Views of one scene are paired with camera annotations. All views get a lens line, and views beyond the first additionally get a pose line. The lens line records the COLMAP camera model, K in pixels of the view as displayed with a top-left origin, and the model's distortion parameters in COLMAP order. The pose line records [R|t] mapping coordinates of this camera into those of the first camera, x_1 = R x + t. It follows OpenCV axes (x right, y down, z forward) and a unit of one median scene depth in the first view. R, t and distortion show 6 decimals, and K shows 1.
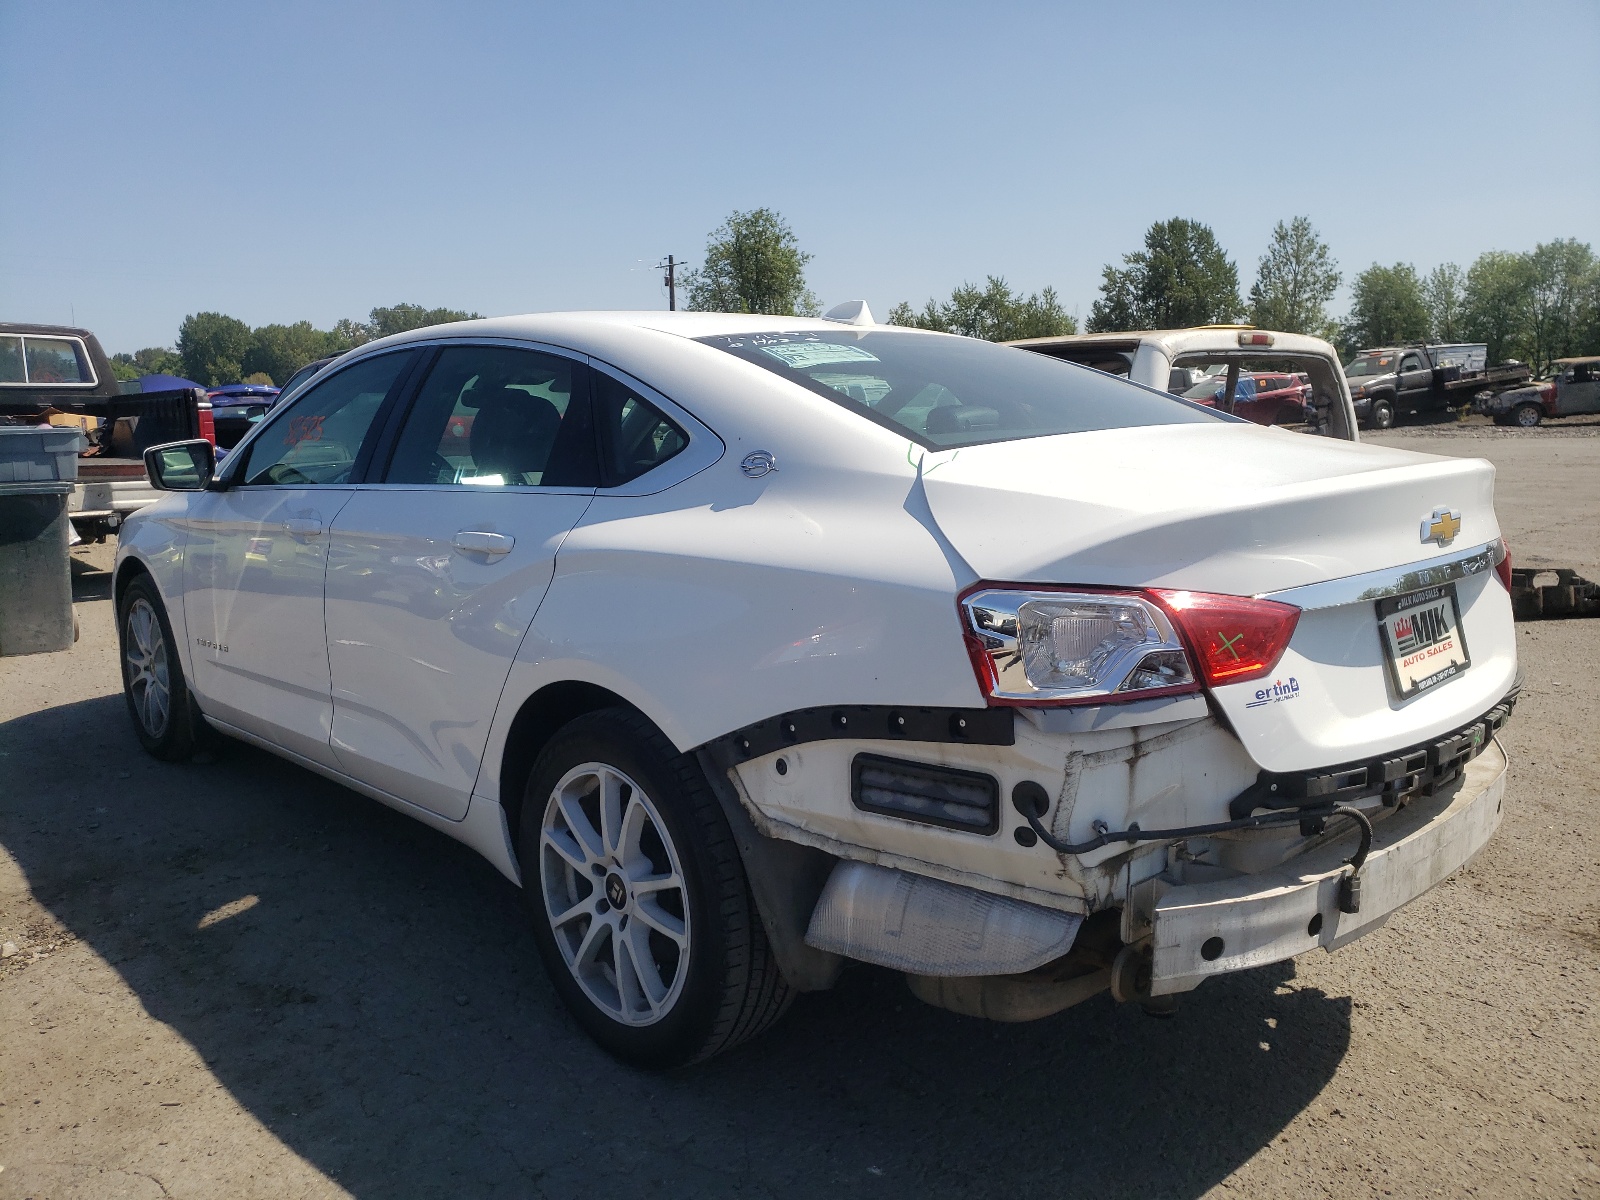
lens RADIAL K [[1248.4, 0, 800.5], [0, 1248.4, 600.8], [0, 0, 1]] dist [0.014327, 0.003243]
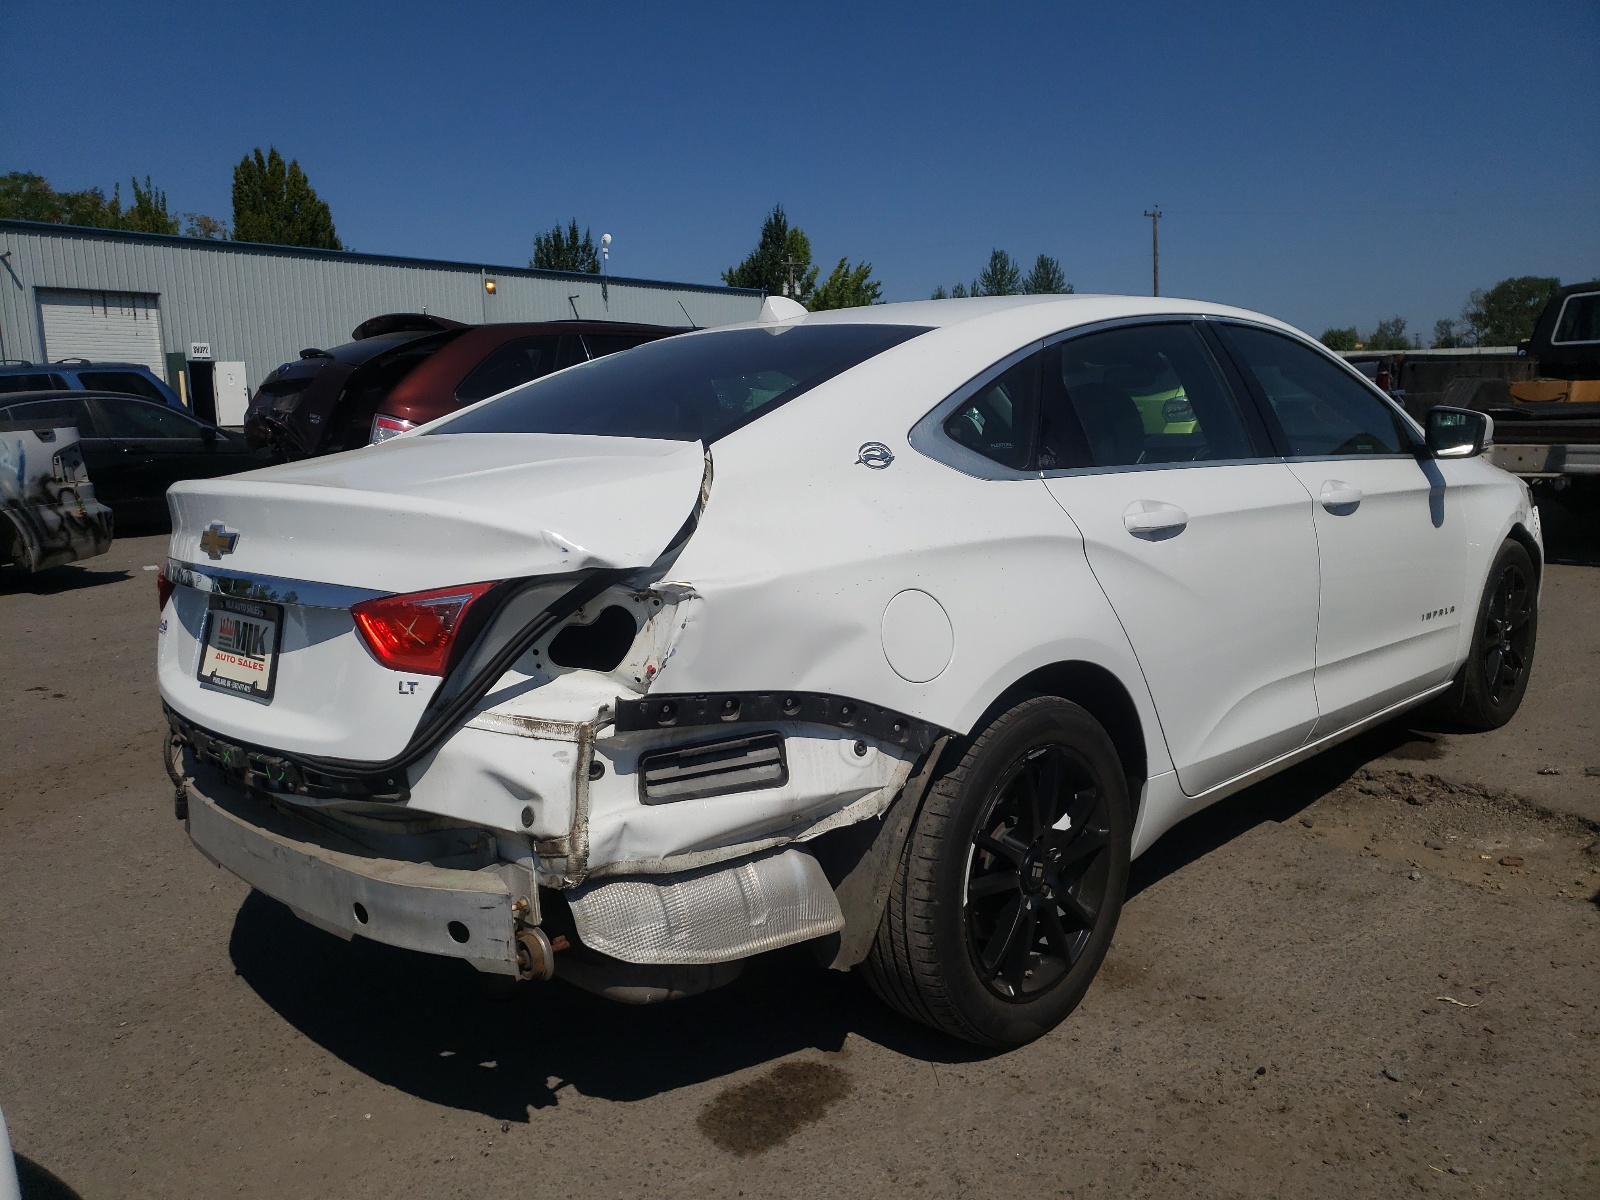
lens RADIAL K [[1248.4, 0, 808.7], [0, 1248.4, 635.3], [0, 0, 1]] dist [0.014327, 0.003243]
pose [[0.031508, 0.194770, -0.980343, 1.706422], [-0.121617, 0.974289, 0.189658, -0.261643], [0.992077, 0.113251, 0.054386, 1.566890]]
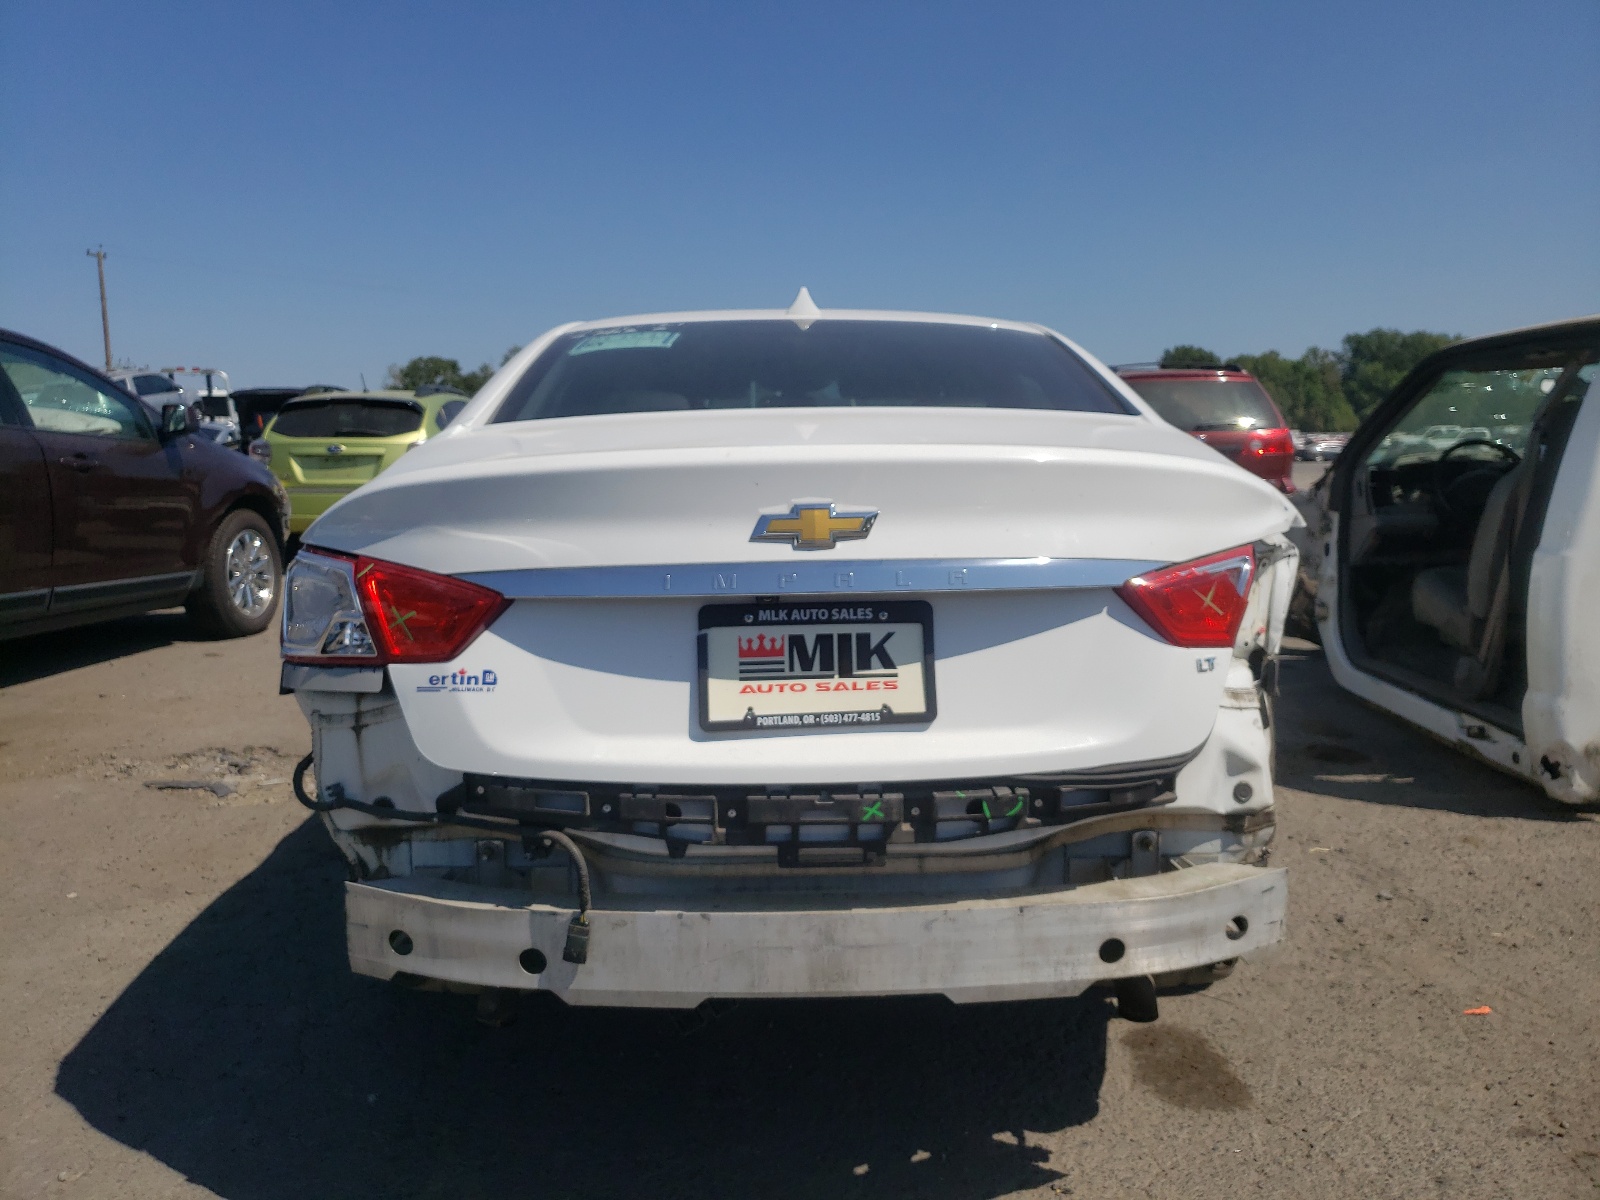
lens RADIAL K [[1248.4, 0, 798.1], [0, 1248.4, 598.2], [0, 0, 1]] dist [0.014327, 0.003243]
pose [[0.743697, 0.089752, -0.662465, 1.106591], [-0.105867, 0.994254, 0.015855, -0.026675], [0.660081, 0.058342, 0.748925, 0.454698]]
